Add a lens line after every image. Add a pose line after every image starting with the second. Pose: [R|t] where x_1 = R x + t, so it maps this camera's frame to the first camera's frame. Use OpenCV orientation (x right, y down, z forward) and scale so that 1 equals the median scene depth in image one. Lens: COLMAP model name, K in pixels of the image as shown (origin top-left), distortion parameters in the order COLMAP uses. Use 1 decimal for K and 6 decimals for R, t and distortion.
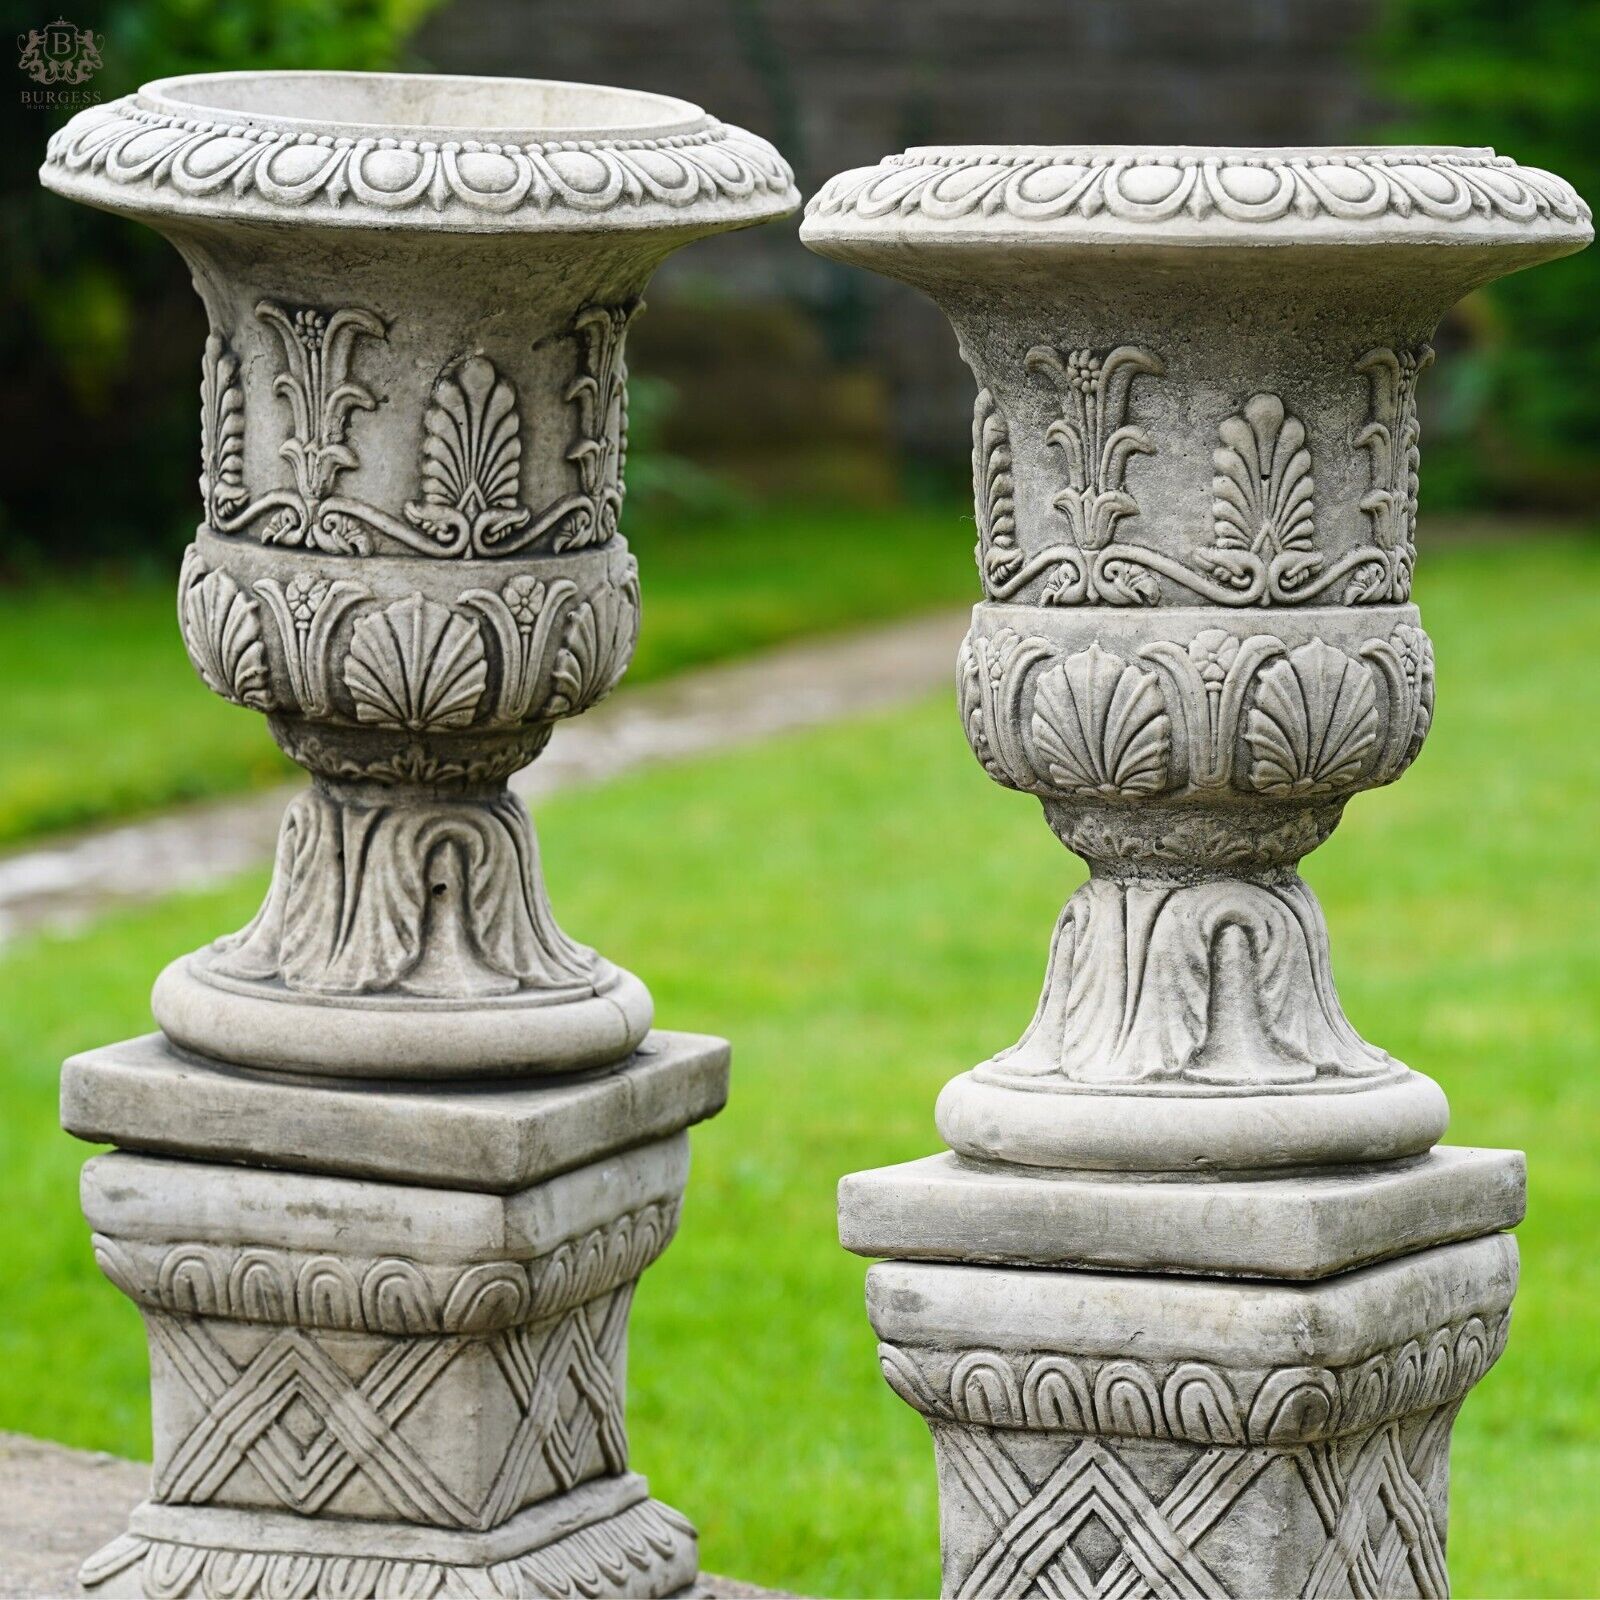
lens RADIAL K [[10102.0, 0, 994.9], [0, 10102.0, 765.5], [0, 0, 1]] dist [0.416223, -8.333535]
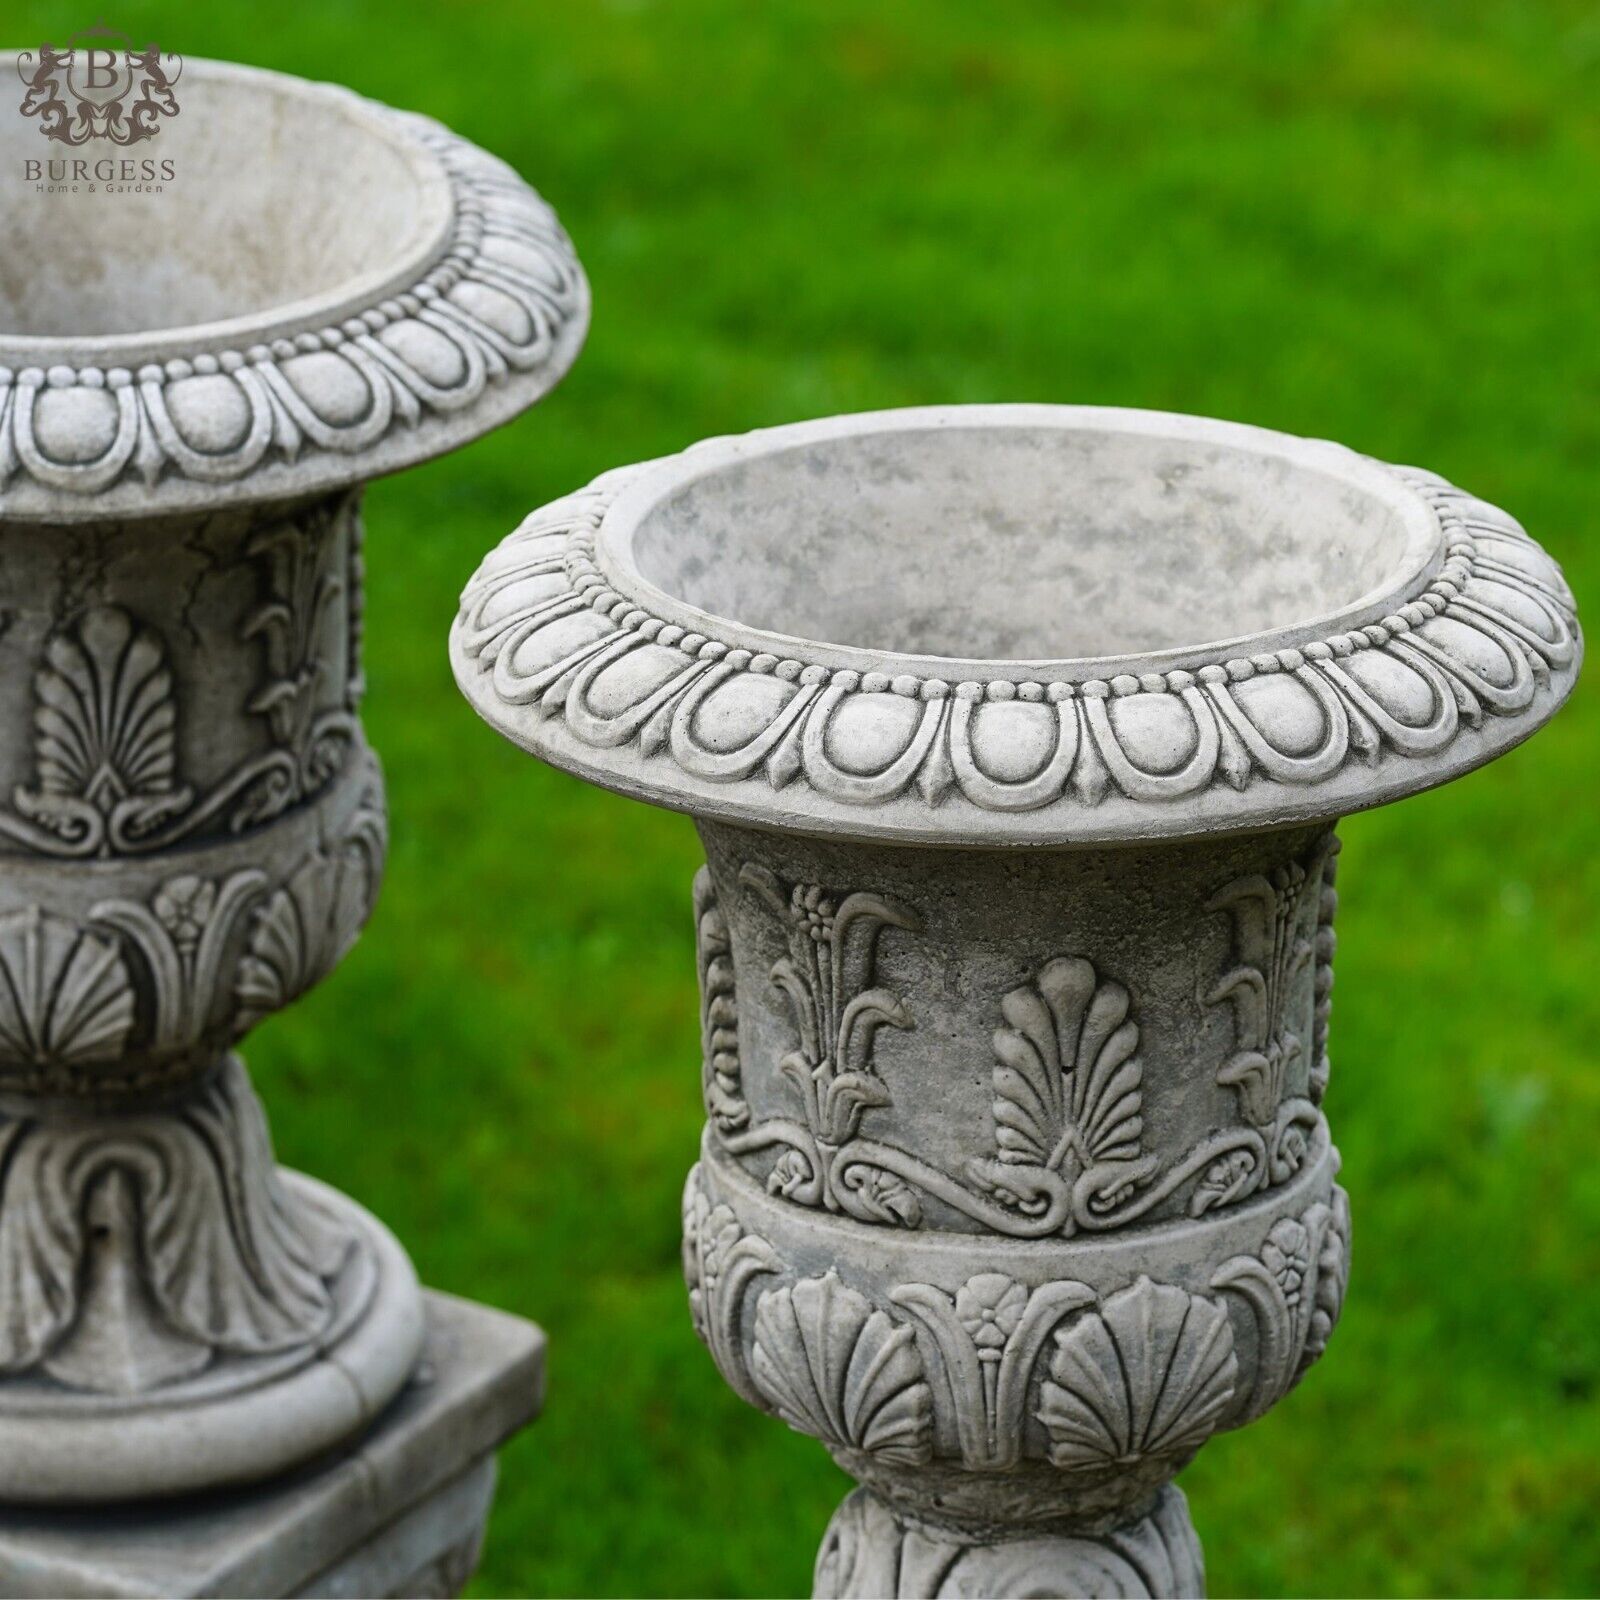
lens RADIAL K [[10102.0, 0, 994.9], [0, 10102.0, 765.5], [0, 0, 1]] dist [0.416223, -8.333535]
pose [[0.990904, 0.044760, -0.126909, 0.109612], [-0.007749, 0.960479, 0.278245, -0.243486], [0.134348, -0.274731, 0.952089, 0.335086]]
